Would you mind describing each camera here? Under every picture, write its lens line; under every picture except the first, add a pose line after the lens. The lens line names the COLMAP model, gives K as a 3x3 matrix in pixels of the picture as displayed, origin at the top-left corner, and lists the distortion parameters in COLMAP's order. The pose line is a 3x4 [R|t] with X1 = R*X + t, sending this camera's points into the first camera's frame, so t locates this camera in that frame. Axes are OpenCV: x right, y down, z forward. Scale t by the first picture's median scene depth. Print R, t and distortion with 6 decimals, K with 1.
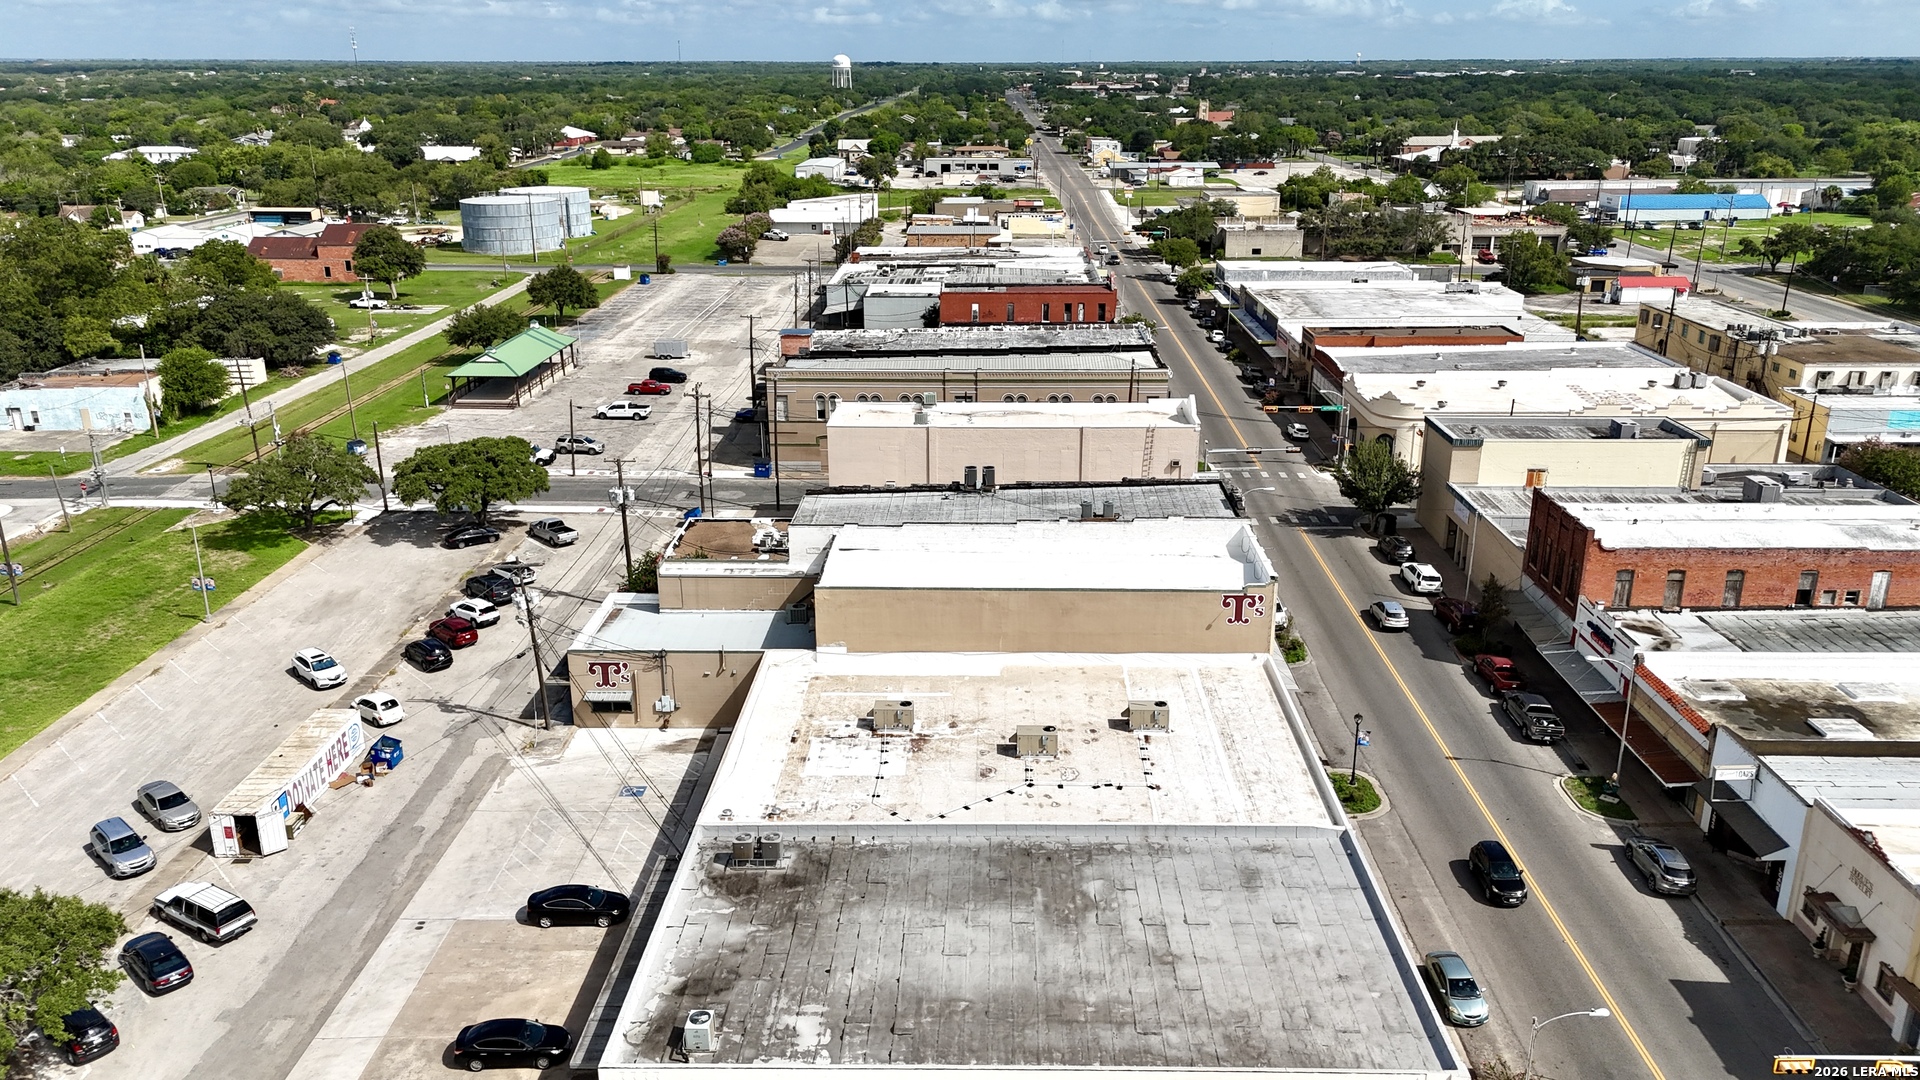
lens RADIAL K [[1407.8, 0, 966.9], [0, 1407.8, 534.7], [0, 0, 1]] dist [0.078187, -0.076788]
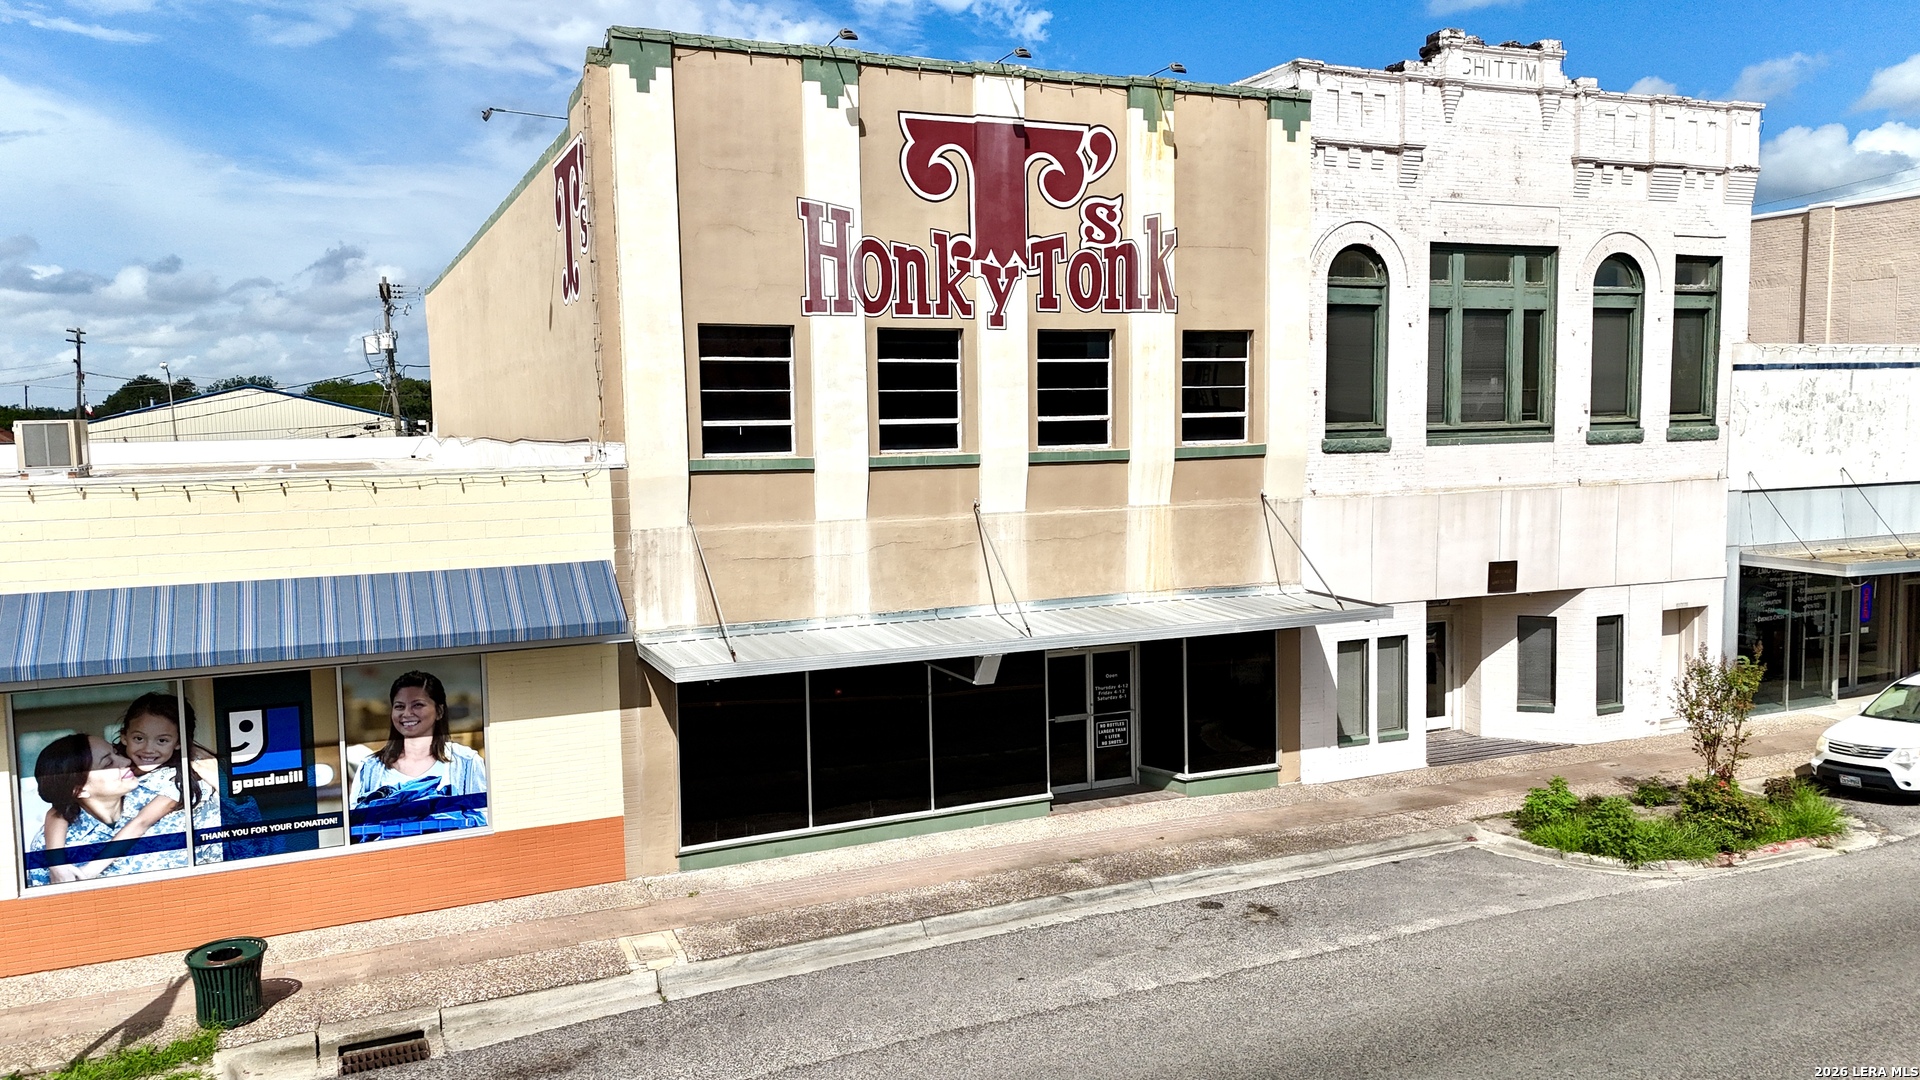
lens RADIAL K [[1407.8, 0, 965.4], [0, 1407.8, 542.0], [0, 0, 1]] dist [0.078187, -0.076788]
pose [[0.436874, 0.078974, -0.896049, 0.379380], [-0.268192, 0.962269, -0.045948, 0.084418], [0.858612, 0.260387, 0.441570, 0.870795]]
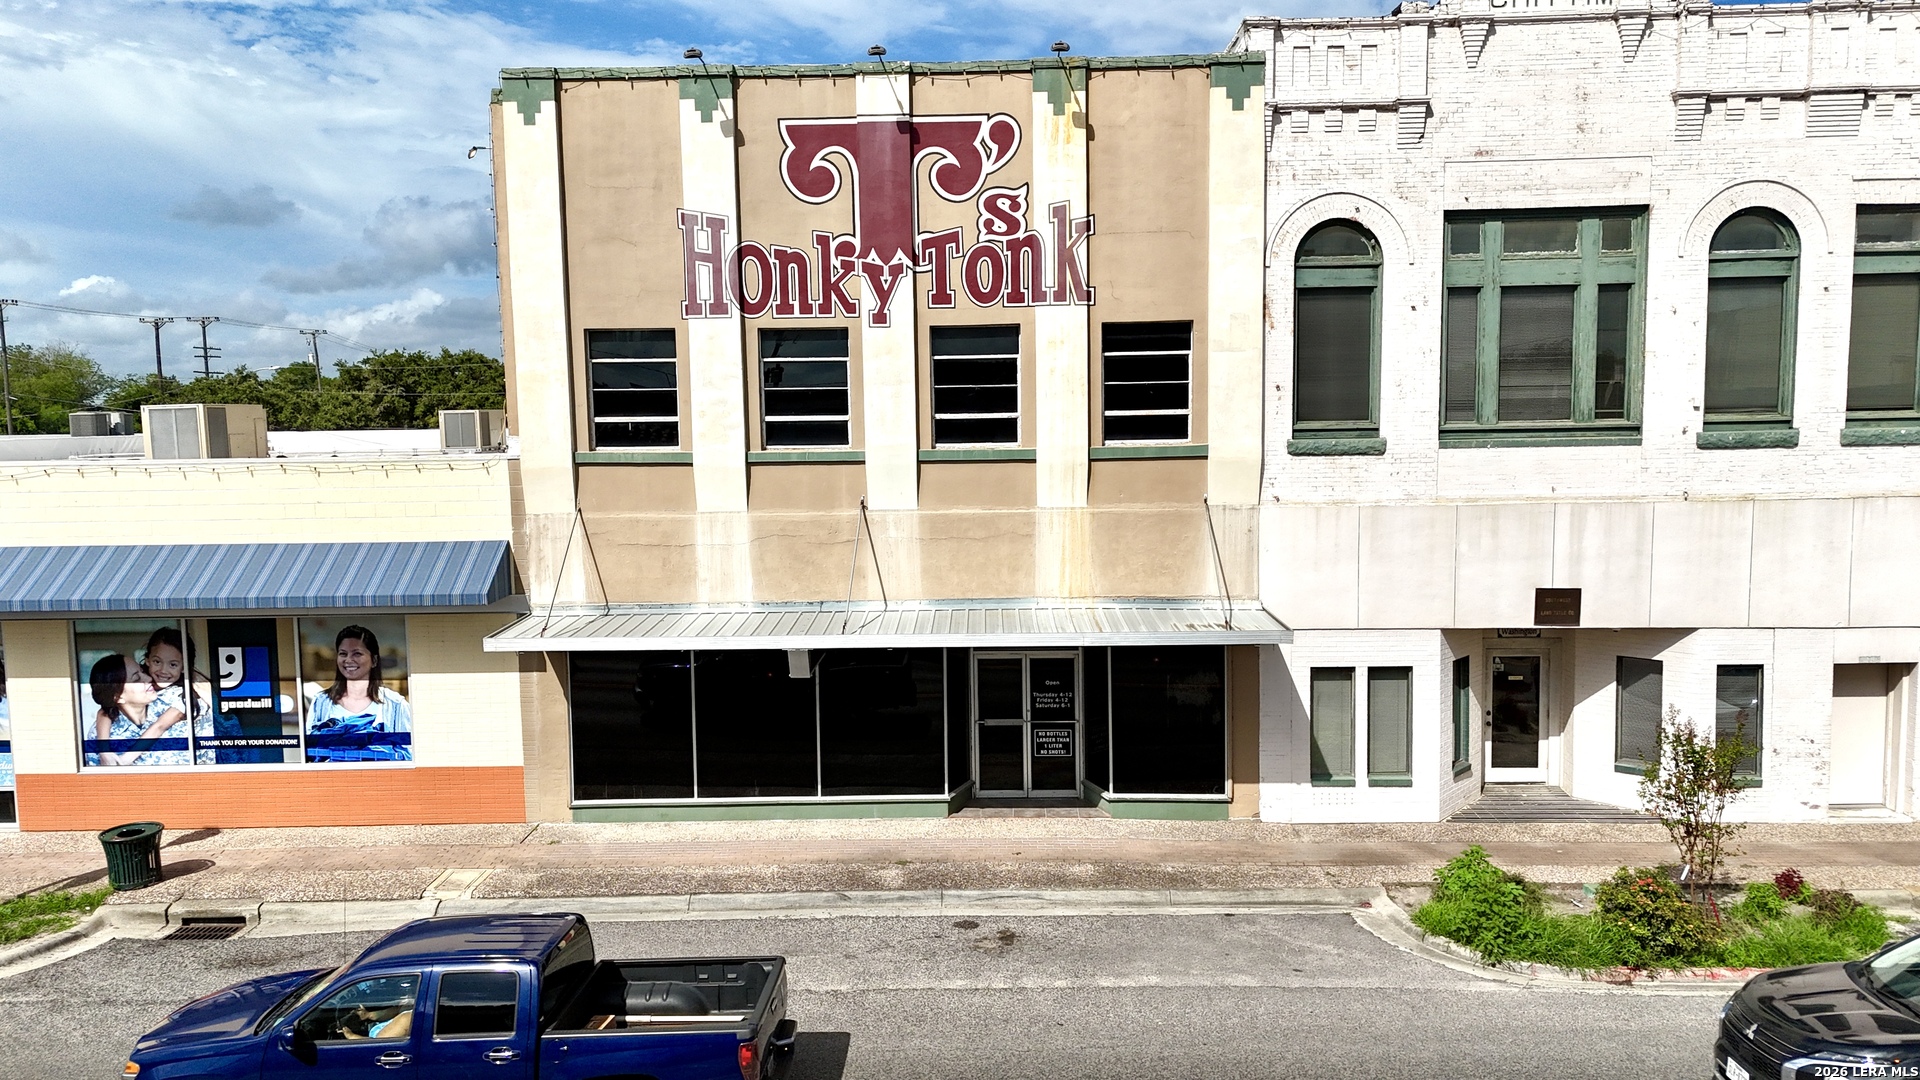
lens RADIAL K [[1407.8, 0, 969.0], [0, 1407.8, 540.3], [0, 0, 1]] dist [0.078187, -0.076788]
pose [[0.003734, 0.097892, -0.995190, 0.402941], [-0.298491, 0.949937, 0.092321, 0.051285], [0.954405, 0.296710, 0.032767, 0.970270]]
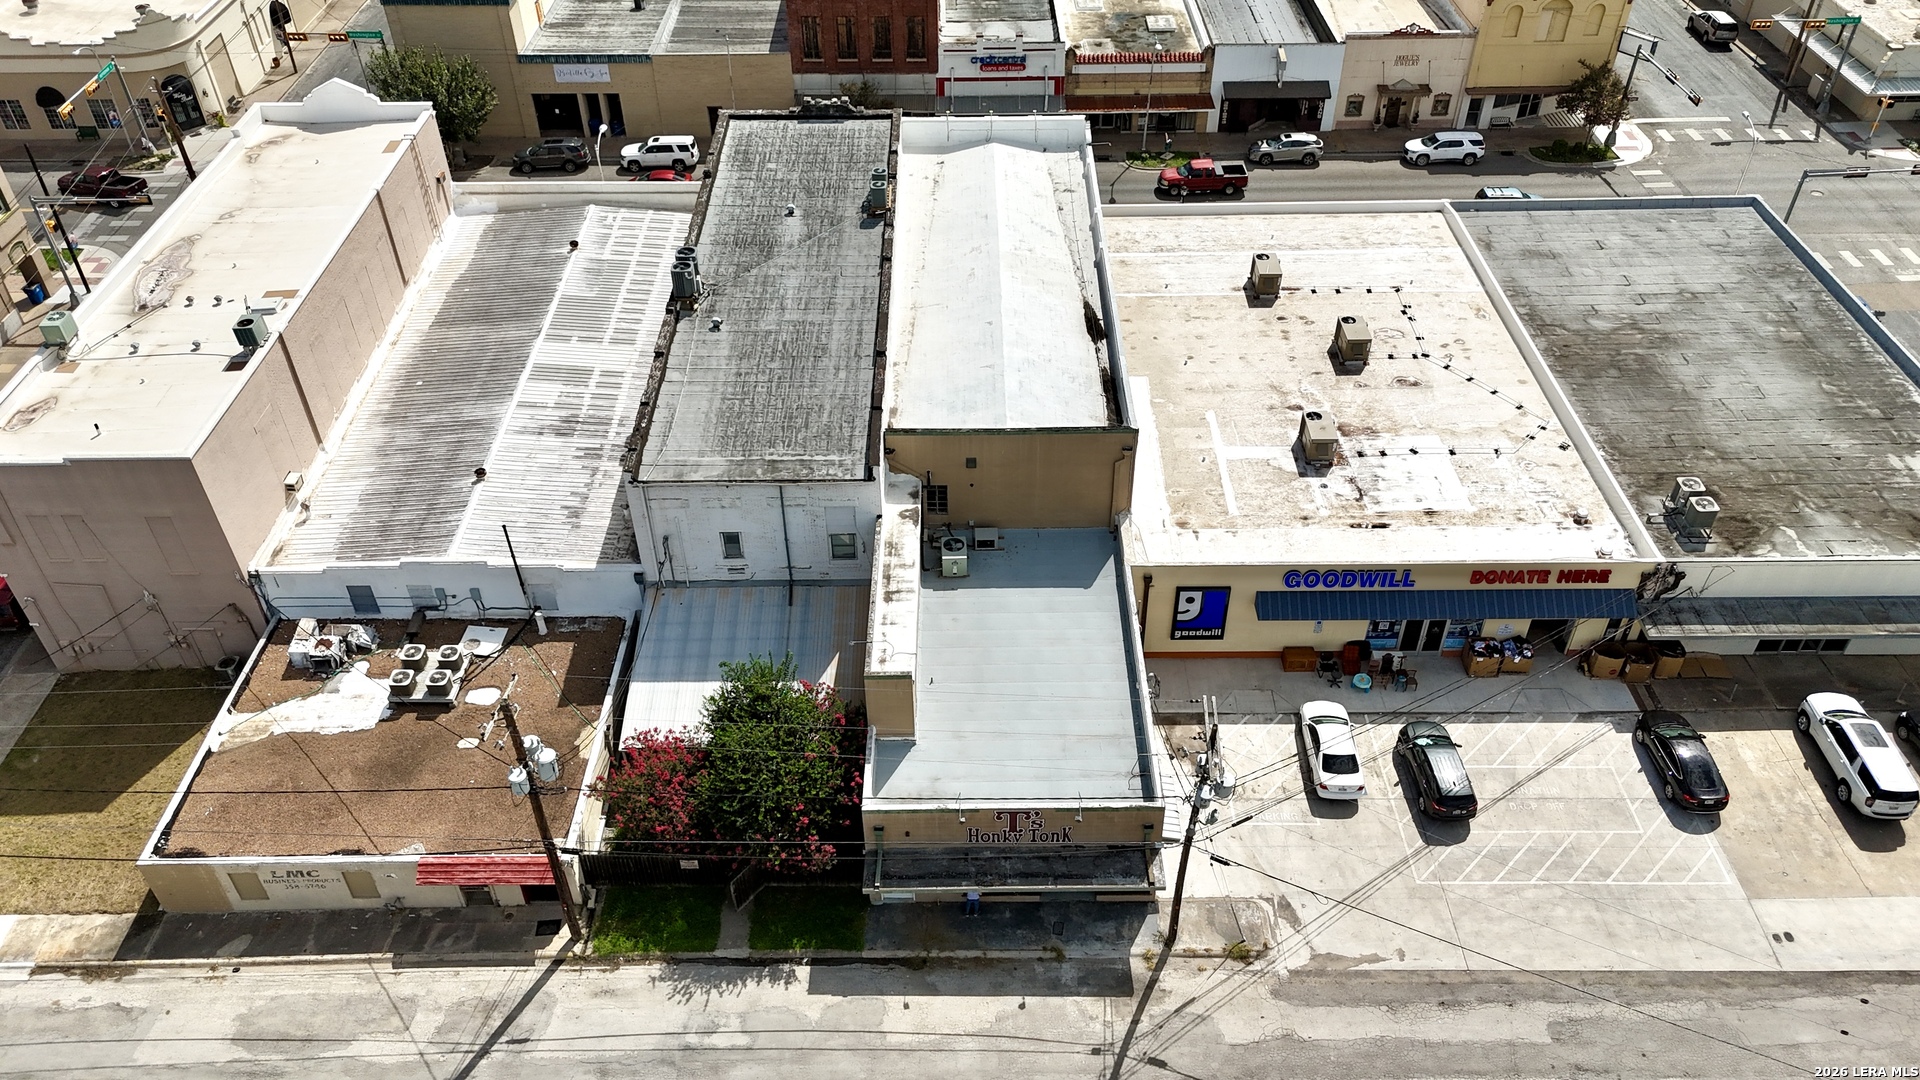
lens RADIAL K [[1407.8, 0, 963.5], [0, 1407.8, 539.2], [0, 0, 1]] dist [0.078187, -0.076788]
pose [[-0.026346, -0.640822, 0.767238, -0.577893], [0.318999, 0.721988, 0.613982, -0.319052], [-0.947389, 0.260924, 0.185400, 0.872973]]
